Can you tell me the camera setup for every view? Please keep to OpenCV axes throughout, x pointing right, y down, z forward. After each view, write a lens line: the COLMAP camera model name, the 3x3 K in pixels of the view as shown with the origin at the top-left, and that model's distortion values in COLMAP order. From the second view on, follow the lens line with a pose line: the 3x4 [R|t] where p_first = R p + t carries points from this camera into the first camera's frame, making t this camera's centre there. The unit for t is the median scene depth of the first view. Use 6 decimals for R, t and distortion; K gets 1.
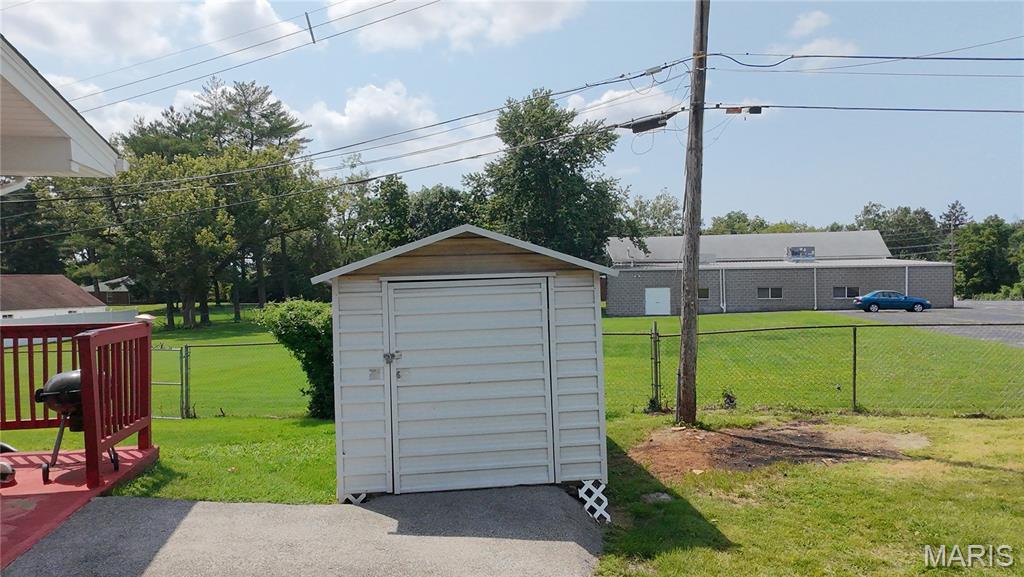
lens RADIAL K [[649.3, 0, 513.9], [0, 649.3, 286.0], [0, 0, 1]] dist [0.002275, -0.001534]
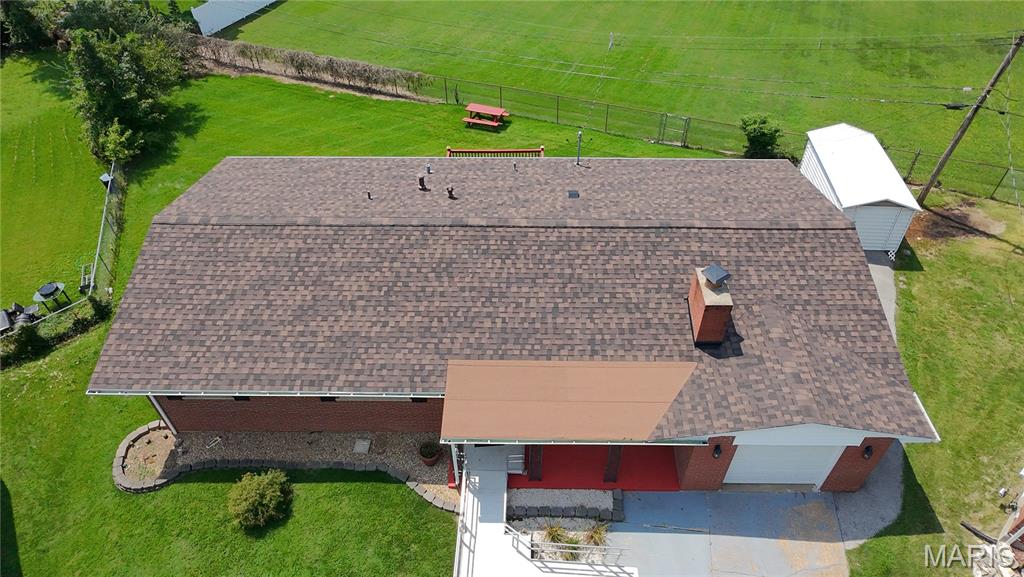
lens RADIAL K [[649.3, 0, 513.9], [0, 649.3, 286.0], [0, 0, 1]] dist [0.002275, -0.001534]
pose [[0.980399, 0.145289, -0.133073, -0.159403], [-0.014224, 0.725856, 0.687700, -0.224918], [0.196507, -0.672328, 0.713695, -0.244713]]
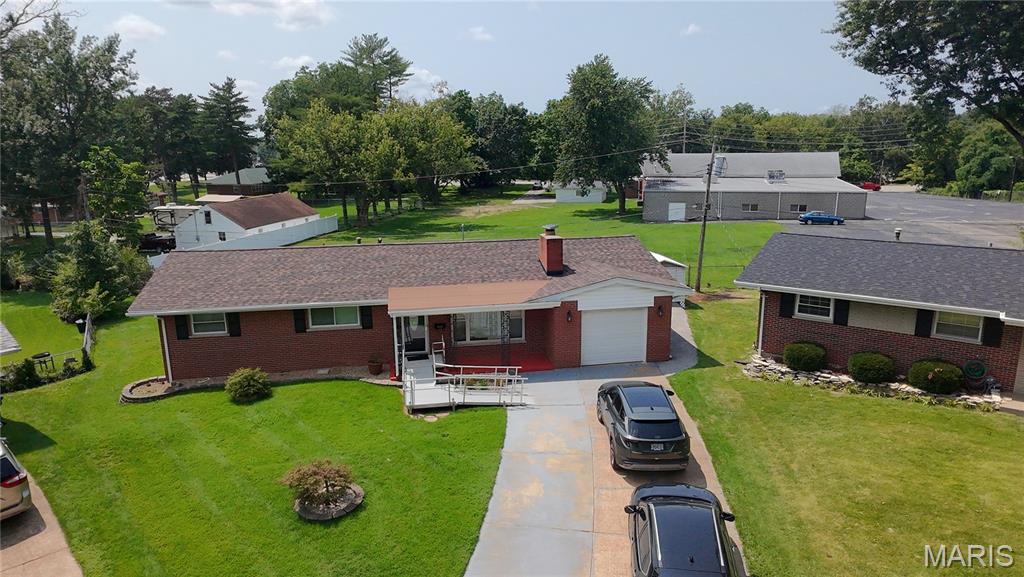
lens RADIAL K [[649.3, 0, 513.9], [0, 649.3, 286.0], [0, 0, 1]] dist [0.002275, -0.001534]
pose [[0.999973, 0.006663, -0.003005, -0.138292], [-0.005906, 0.978772, 0.204867, -0.102616], [0.004306, -0.204844, 0.978785, -0.472525]]
